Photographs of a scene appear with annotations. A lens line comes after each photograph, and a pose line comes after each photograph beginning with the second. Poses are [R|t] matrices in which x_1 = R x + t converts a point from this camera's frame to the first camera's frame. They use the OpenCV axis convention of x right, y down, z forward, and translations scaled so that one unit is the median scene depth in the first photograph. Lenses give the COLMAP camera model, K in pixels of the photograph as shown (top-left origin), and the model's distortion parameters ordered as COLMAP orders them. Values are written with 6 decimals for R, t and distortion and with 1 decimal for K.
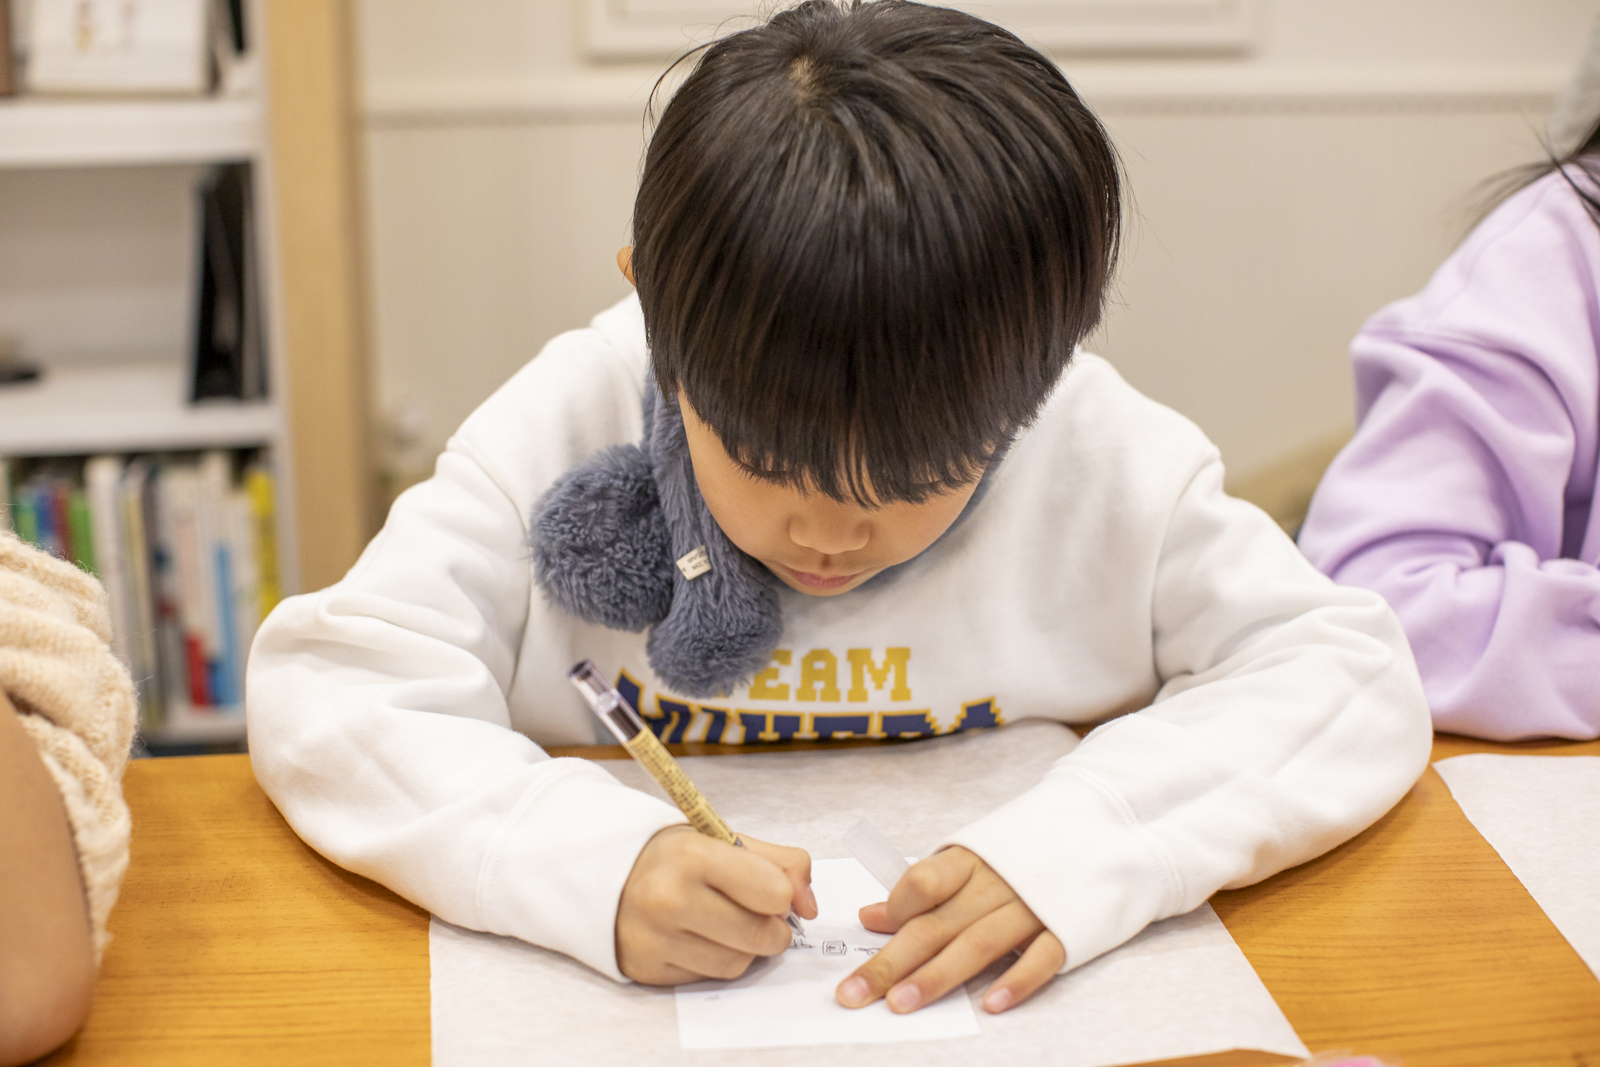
lens RADIAL K [[2339.7, 0, 800.0], [0, 2339.7, 533.5], [0, 0, 1]] dist [-0.212917, 0.508496]
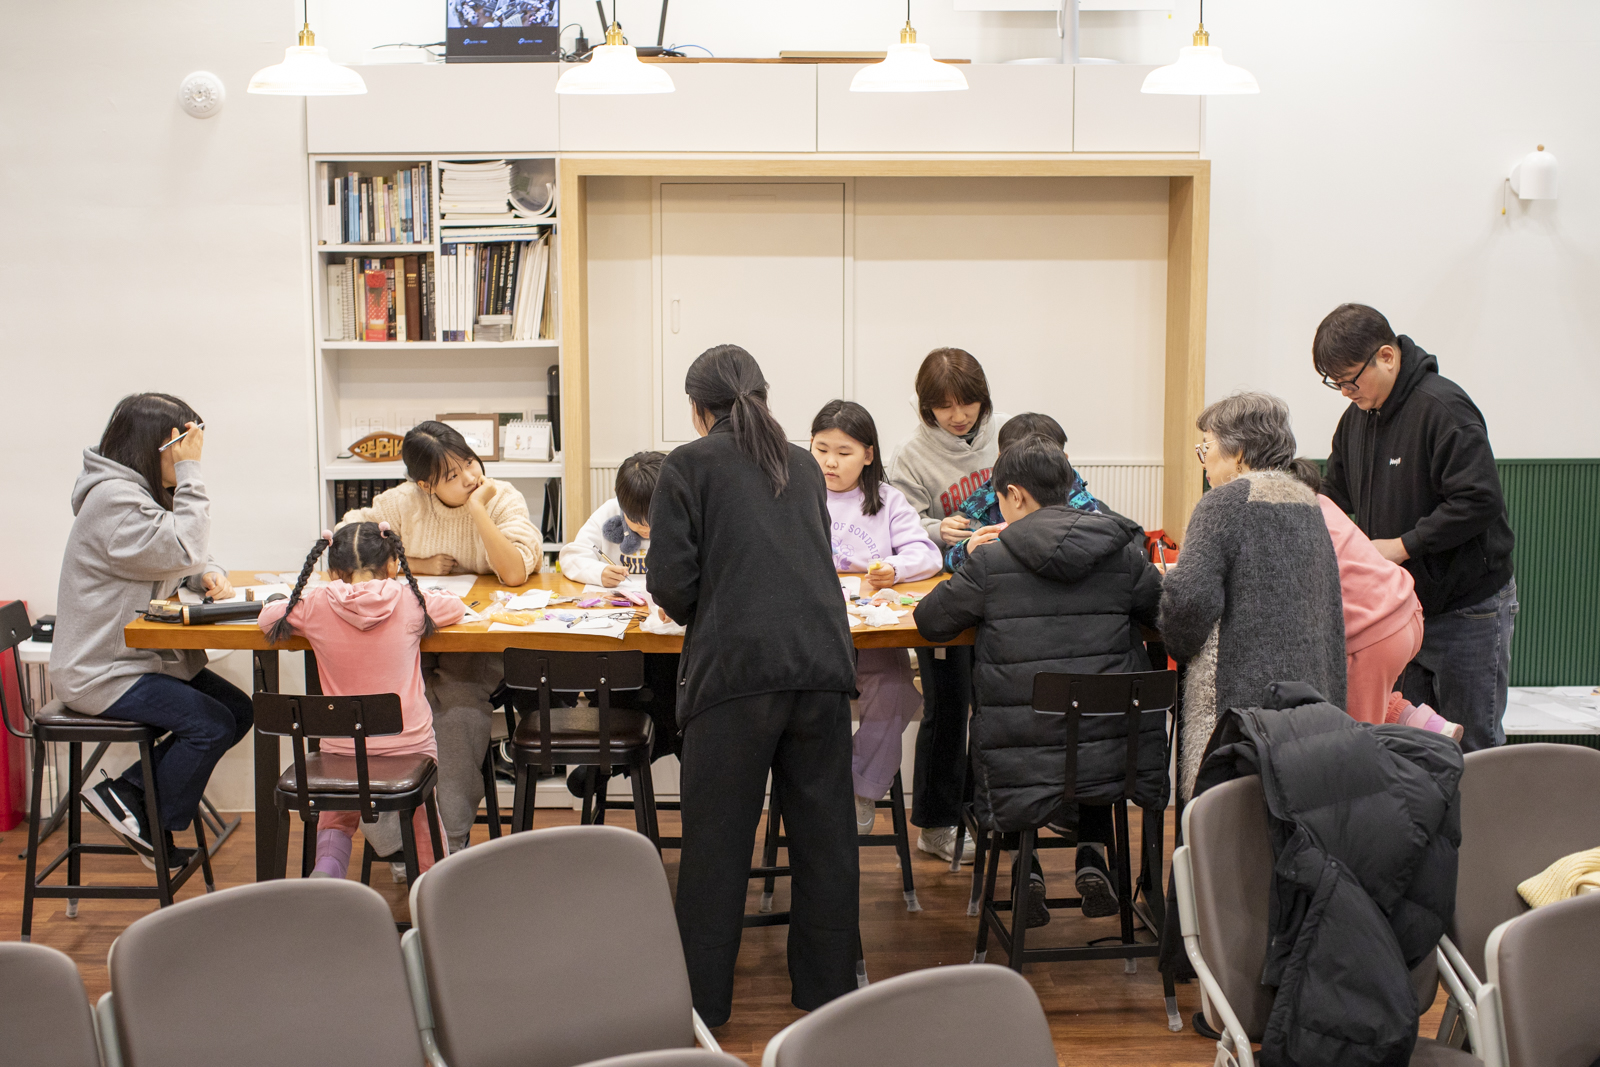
lens RADIAL K [[2339.7, 0, 800.0], [0, 2339.7, 533.5], [0, 0, 1]] dist [-0.212917, 0.508496]
pose [[0.993583, 0.012054, -0.112462, 0.628504], [-0.028103, 0.989435, -0.142230, 0.494892], [0.109560, 0.144478, 0.983424, -2.903858]]
